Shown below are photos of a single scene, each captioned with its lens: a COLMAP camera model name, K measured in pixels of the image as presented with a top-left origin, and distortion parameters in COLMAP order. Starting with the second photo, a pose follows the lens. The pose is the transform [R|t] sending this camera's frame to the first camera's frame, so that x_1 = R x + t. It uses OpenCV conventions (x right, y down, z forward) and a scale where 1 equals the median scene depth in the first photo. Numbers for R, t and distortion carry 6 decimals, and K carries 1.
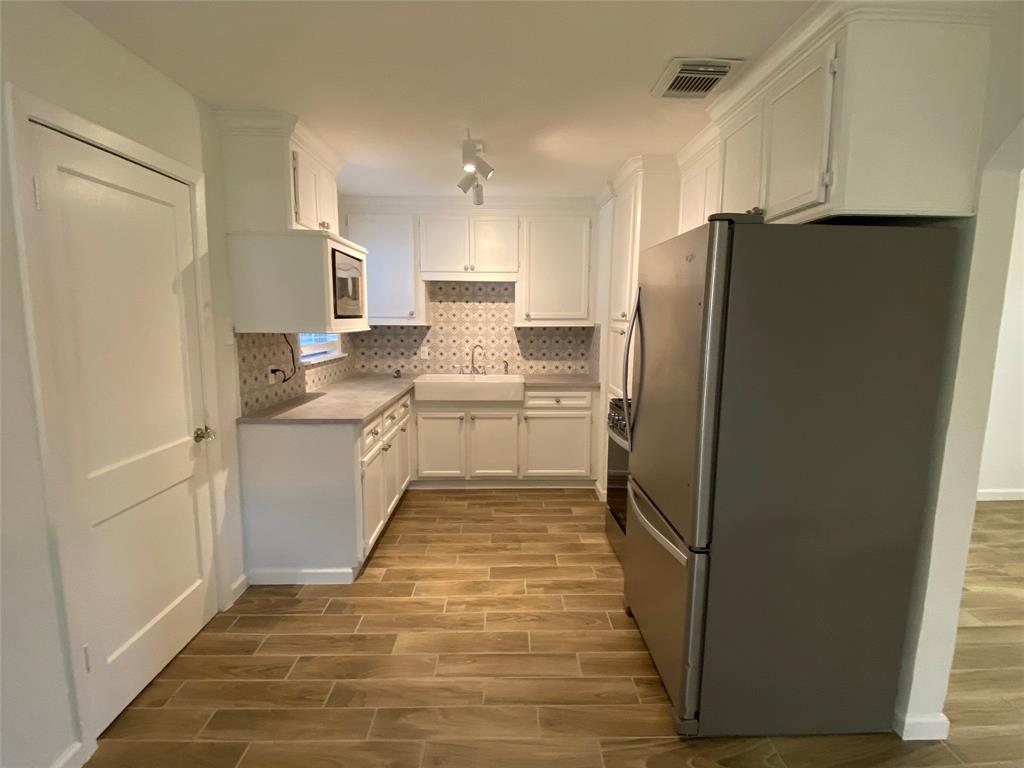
lens RADIAL K [[508.2, 0, 512.0], [0, 508.2, 384.0], [0, 0, 1]] dist [0.059328, -0.067597]
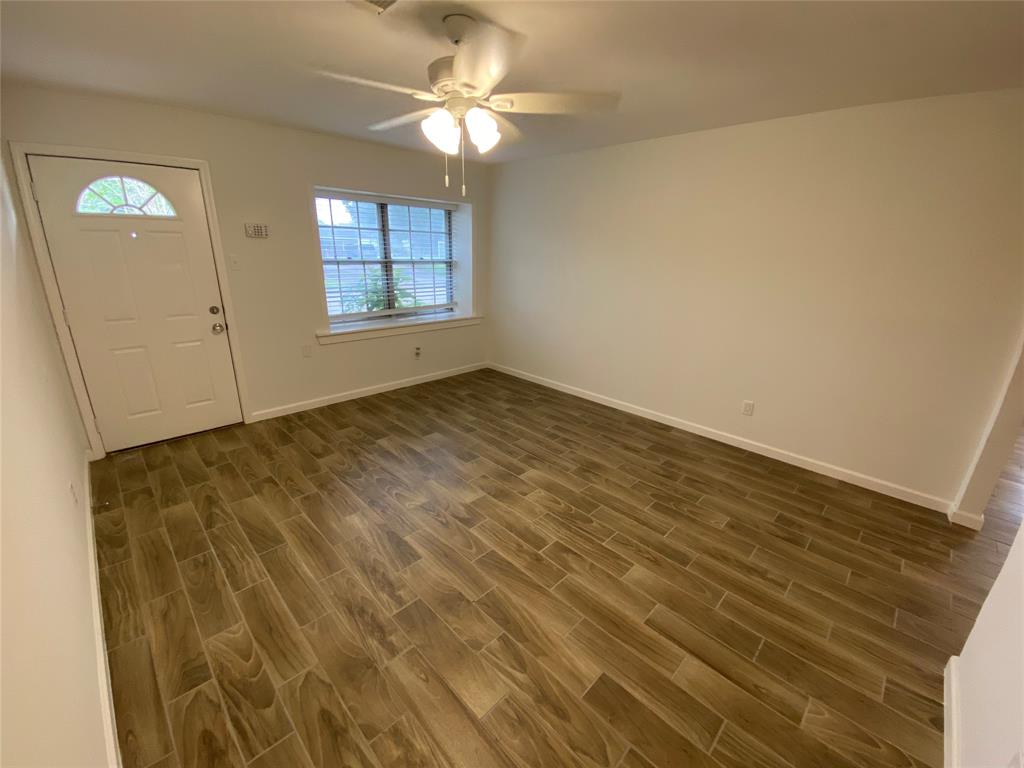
lens RADIAL K [[415.1, 0, 512.0], [0, 415.1, 384.0], [0, 0, 1]] dist [0.032126, -0.028929]
pose [[-0.694801, -0.243930, 0.676572, 0.482018], [0.066609, 0.914857, 0.398245, -0.132814], [-0.716111, 0.321767, -0.619396, 0.896746]]
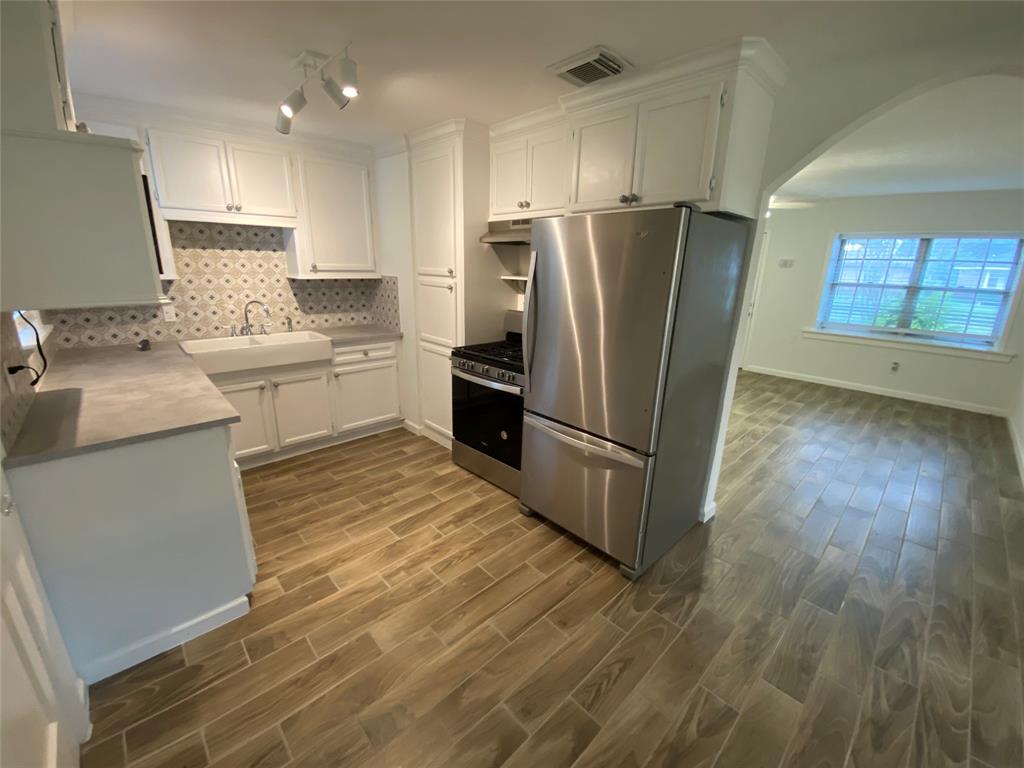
lens RADIAL K [[415.1, 0, 512.0], [0, 415.1, 384.0], [0, 0, 1]] dist [0.032126, -0.028929]
pose [[0.738738, -0.177010, 0.650333, -0.250746], [0.072251, 0.980135, 0.184704, -0.041119], [-0.670109, -0.089461, 0.736852, 0.176171]]
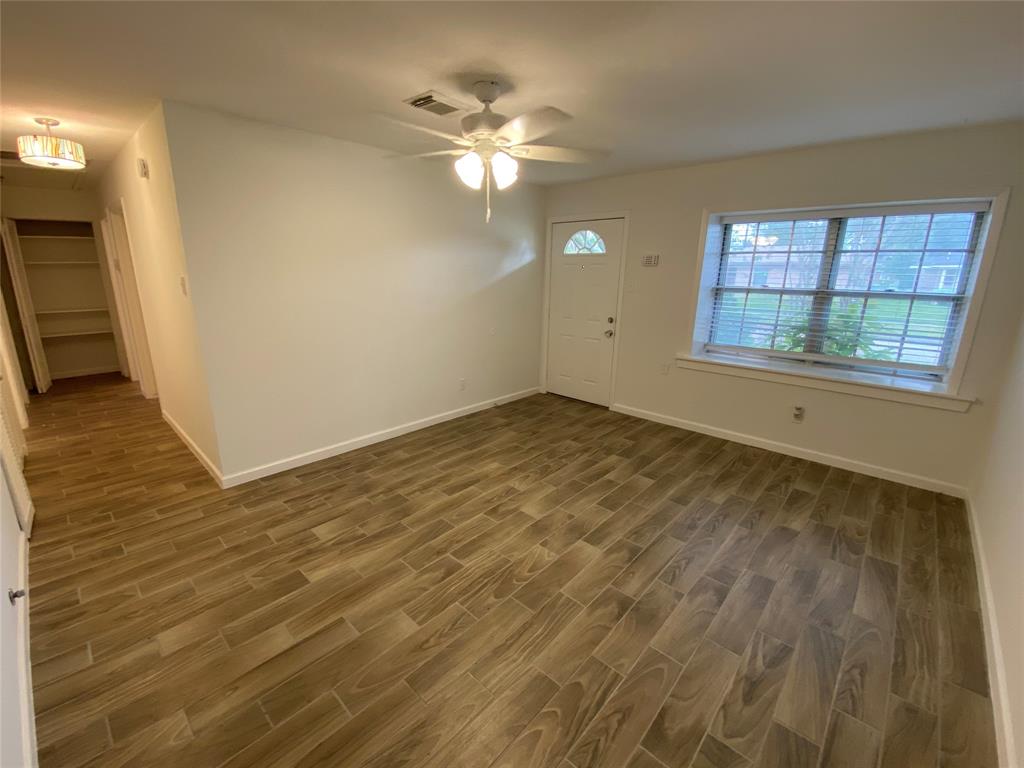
lens RADIAL K [[426.0, 0, 512.0], [0, 426.0, 384.0], [0, 0, 1]] dist [0.034189, -0.037502]
pose [[0.691753, -0.181089, 0.699059, 0.471032], [0.083859, 0.981642, 0.171309, -0.026779], [-0.717248, -0.059882, 0.694240, 0.152825]]
